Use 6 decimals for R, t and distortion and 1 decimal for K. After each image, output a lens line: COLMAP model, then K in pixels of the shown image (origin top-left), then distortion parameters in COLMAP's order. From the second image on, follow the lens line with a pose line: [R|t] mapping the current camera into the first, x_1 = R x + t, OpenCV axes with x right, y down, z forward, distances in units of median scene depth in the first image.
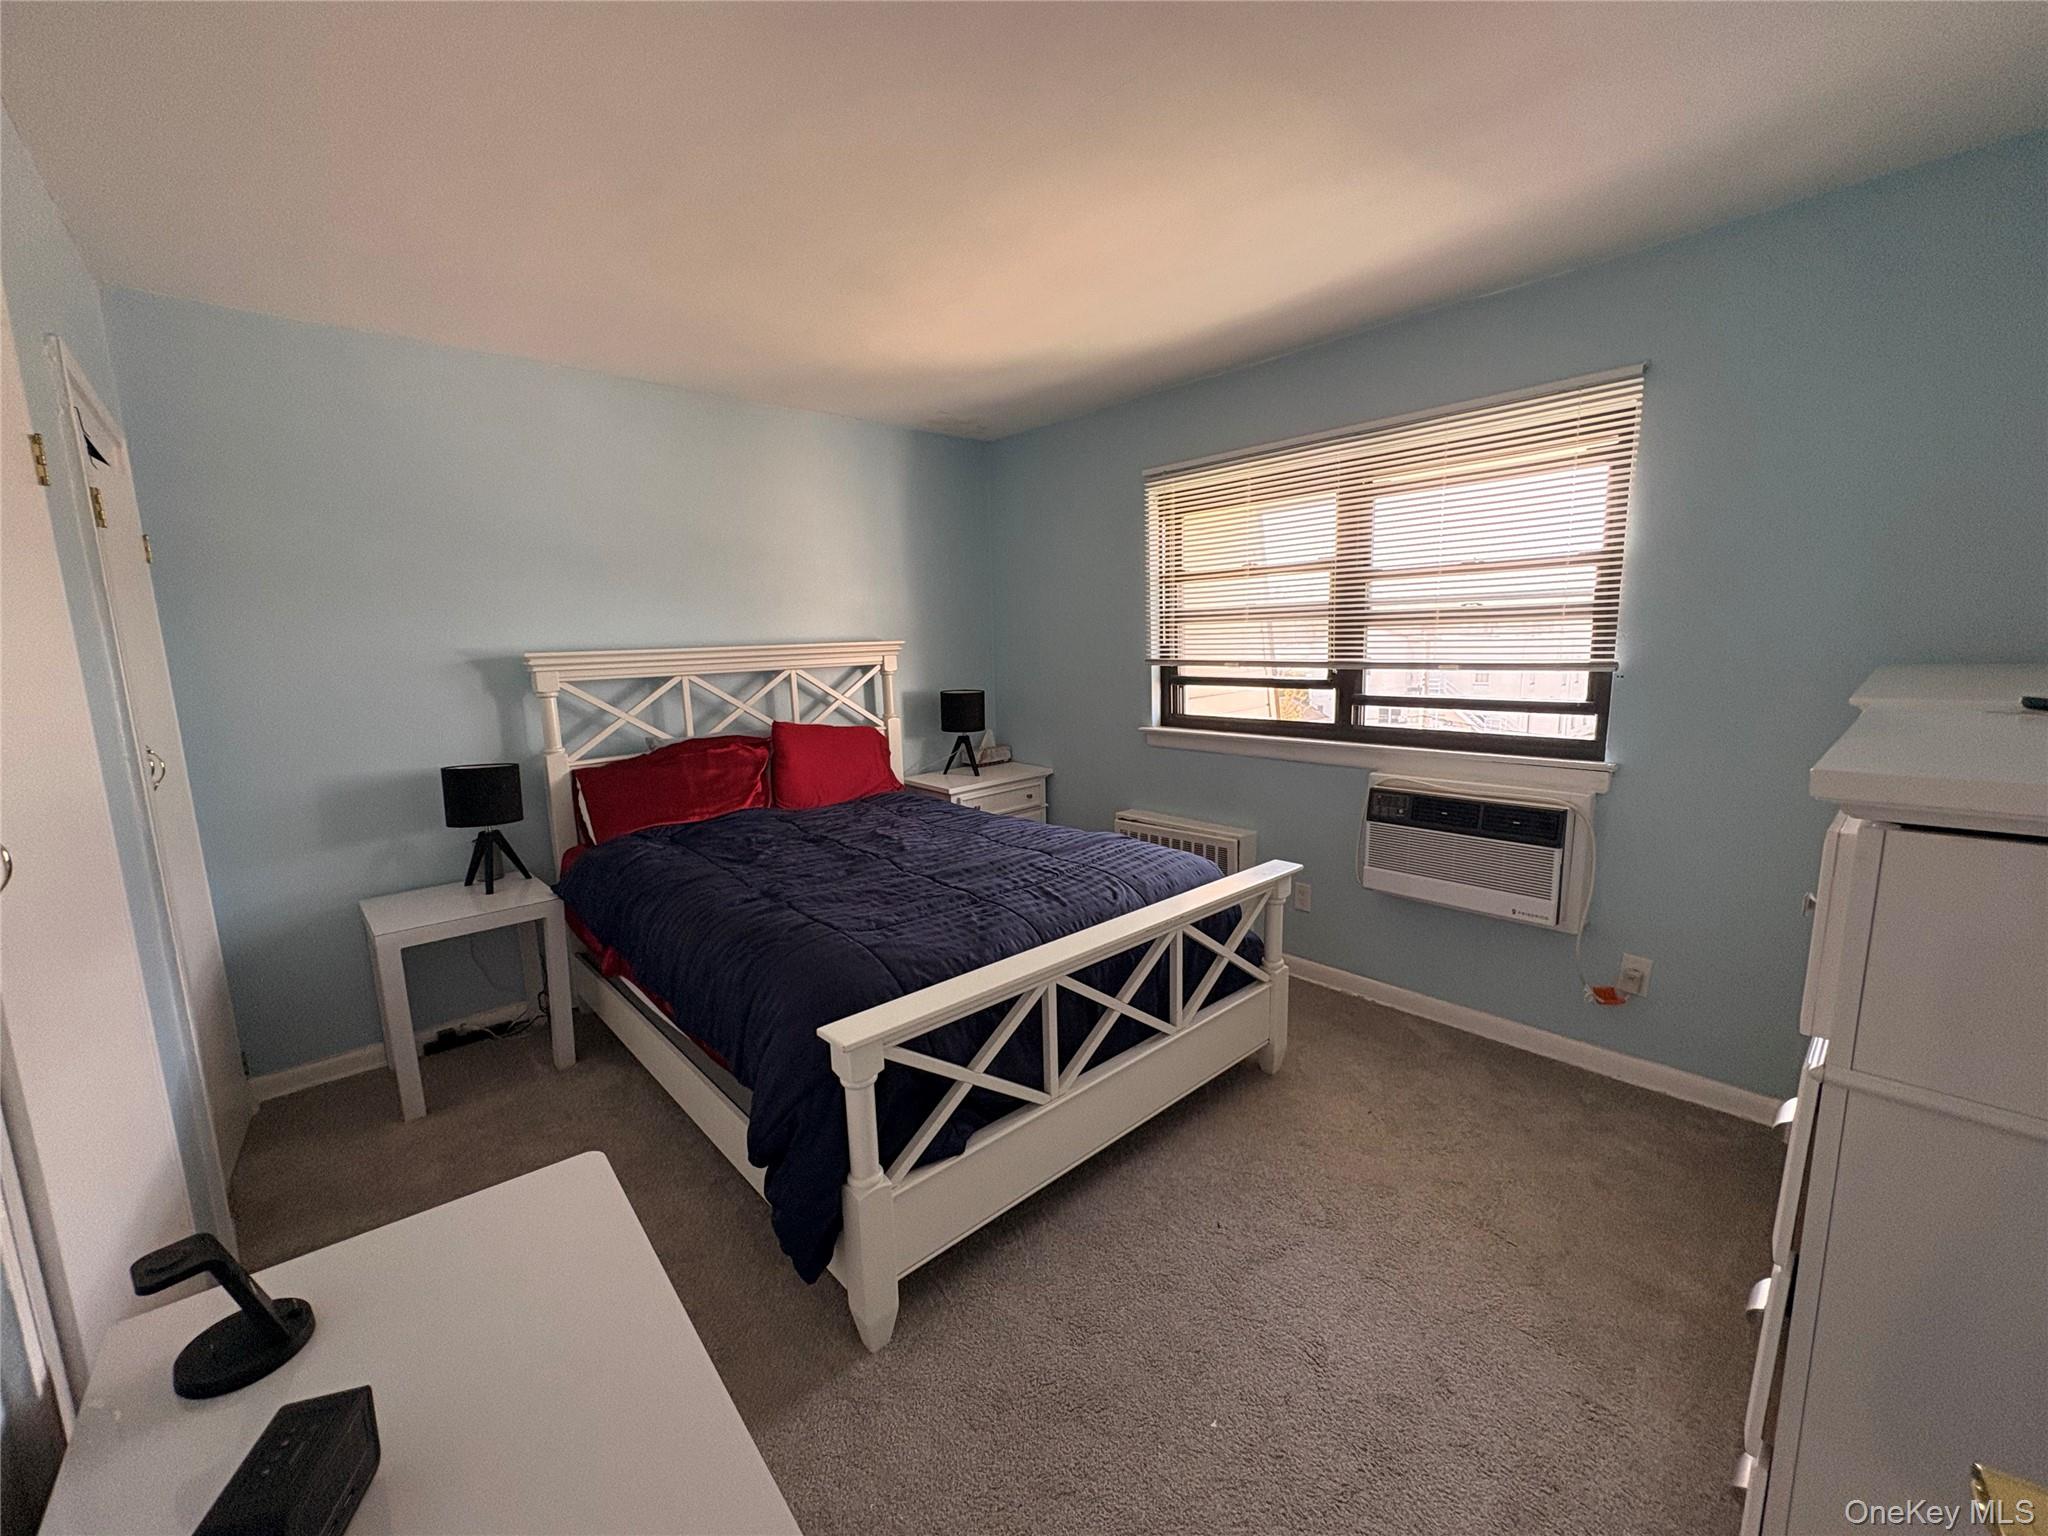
lens RADIAL K [[817.2, 0, 1008.5], [0, 817.2, 774.0], [0, 0, 1]] dist [-0.001082, 0.000691]
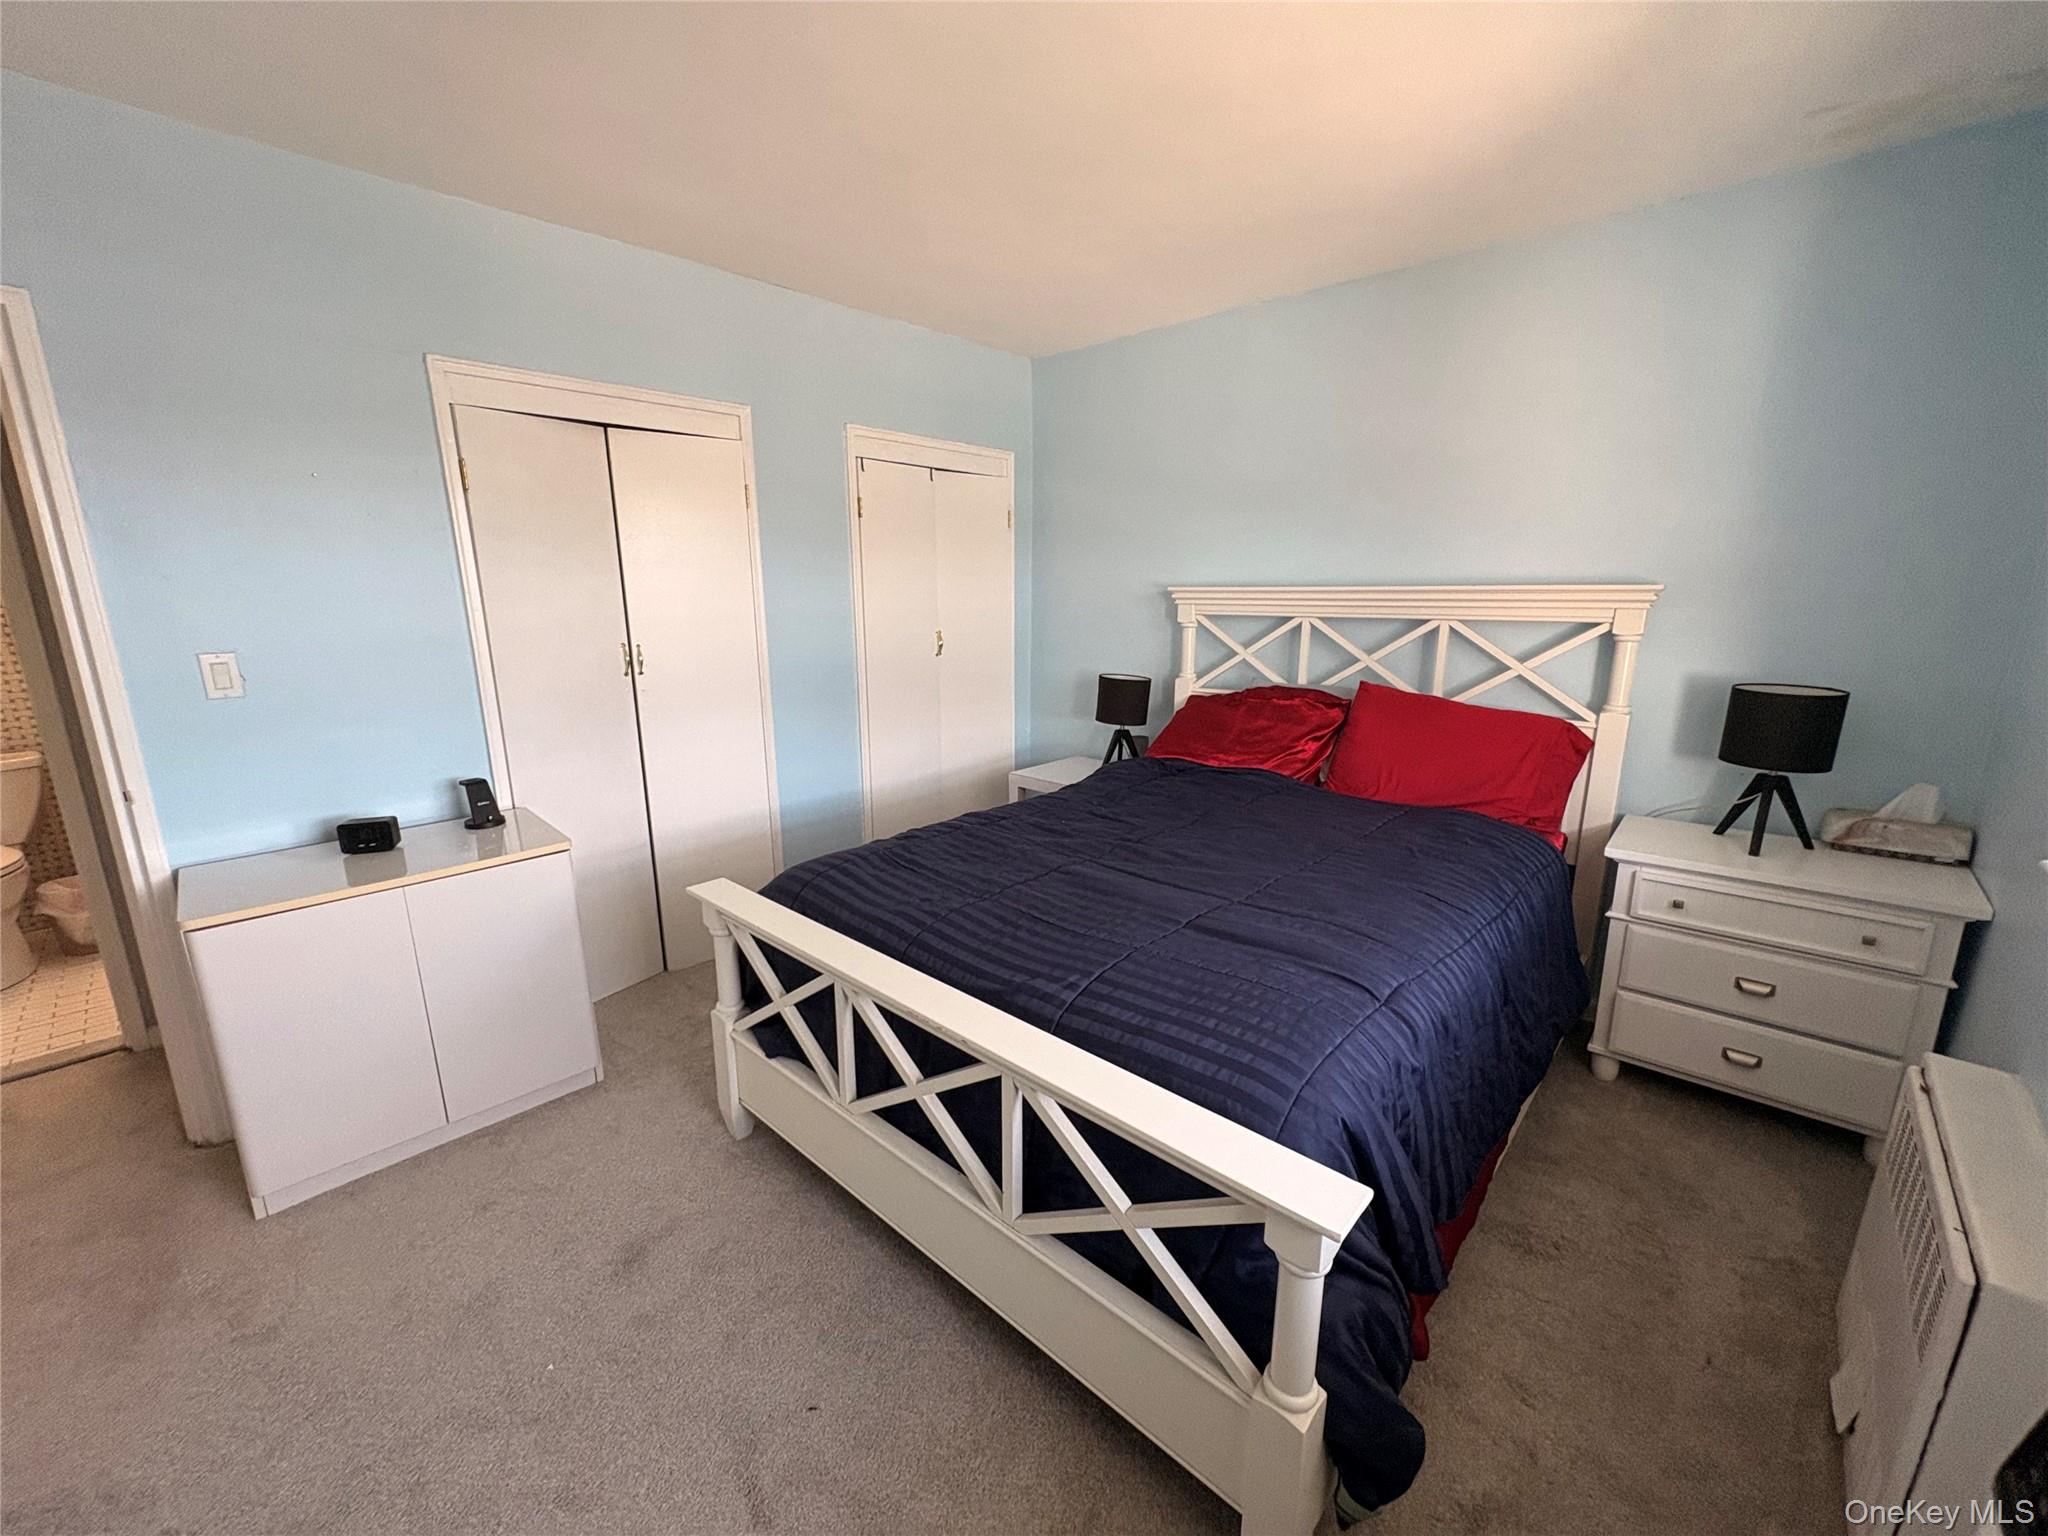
lens RADIAL K [[817.2, 0, 1010.7], [0, 817.2, 773.3], [0, 0, 1]] dist [-0.001082, 0.000691]
pose [[0.096164, 0.266087, -0.959140, 0.488395], [-0.148126, 0.956702, 0.250560, -0.131981], [0.984282, 0.117979, 0.131415, 0.565708]]
